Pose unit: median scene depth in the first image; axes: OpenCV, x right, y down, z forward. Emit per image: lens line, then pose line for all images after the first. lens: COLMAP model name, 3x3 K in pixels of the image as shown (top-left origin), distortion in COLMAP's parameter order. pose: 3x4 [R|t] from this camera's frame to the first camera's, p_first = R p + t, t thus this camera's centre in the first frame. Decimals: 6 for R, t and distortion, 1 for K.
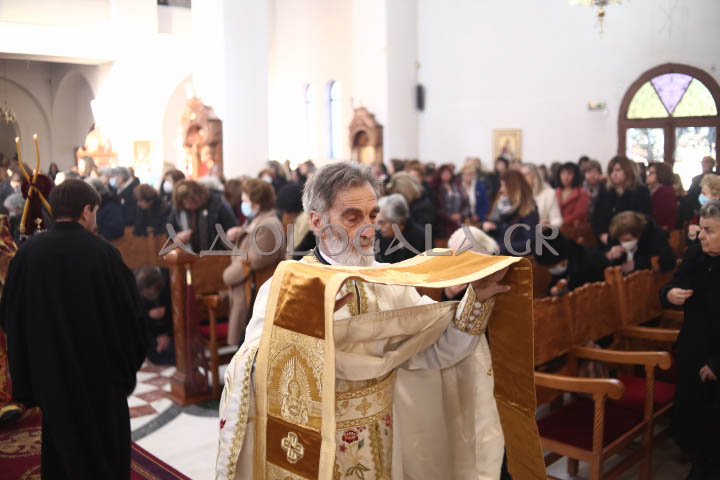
lens RADIAL K [[710.1, 0, 360.8], [0, 710.1, 240.8], [0, 0, 1]] dist [-0.151381, 0.097256]
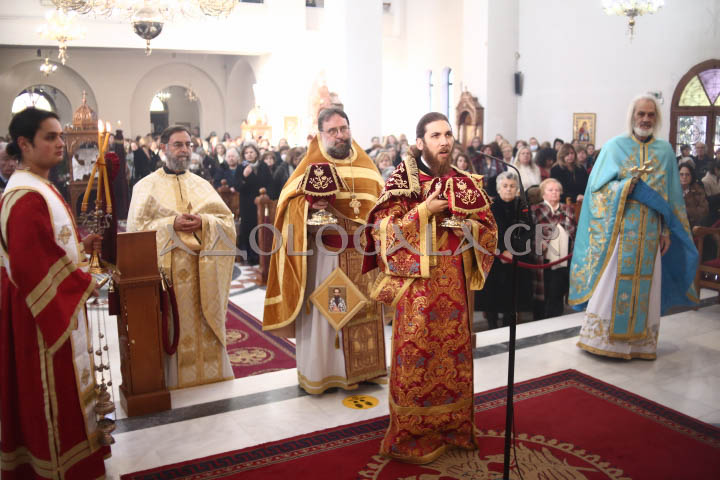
lens RADIAL K [[710.1, 0, 360.8], [0, 710.1, 240.8], [0, 0, 1]] dist [-0.151381, 0.097256]
pose [[0.967212, 0.052708, -0.248440, 0.167647], [-0.040793, 0.997768, 0.052868, 0.008550], [0.250672, -0.041000, 0.967203, -0.254504]]
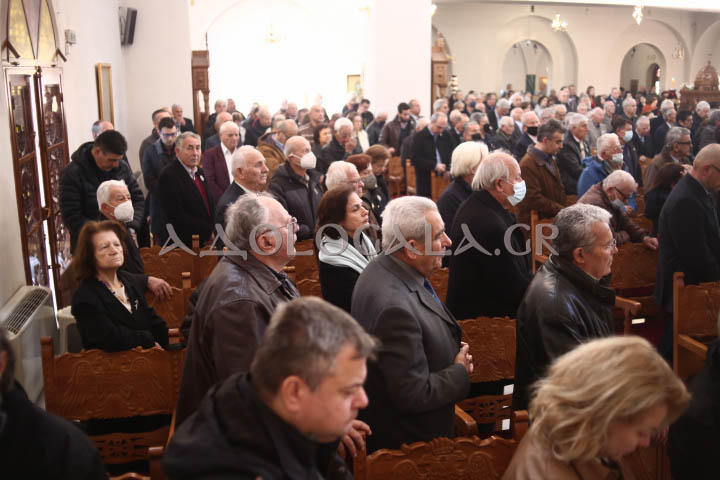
lens RADIAL K [[710.1, 0, 360.1], [0, 710.1, 227.8], [0, 0, 1]] dist [-0.090838, -0.000625]
pose [[0.844424, 0.125461, -0.520776, -0.388338], [-0.073852, 0.990168, 0.118795, 0.038678], [0.530560, -0.061853, 0.845388, -0.554172]]
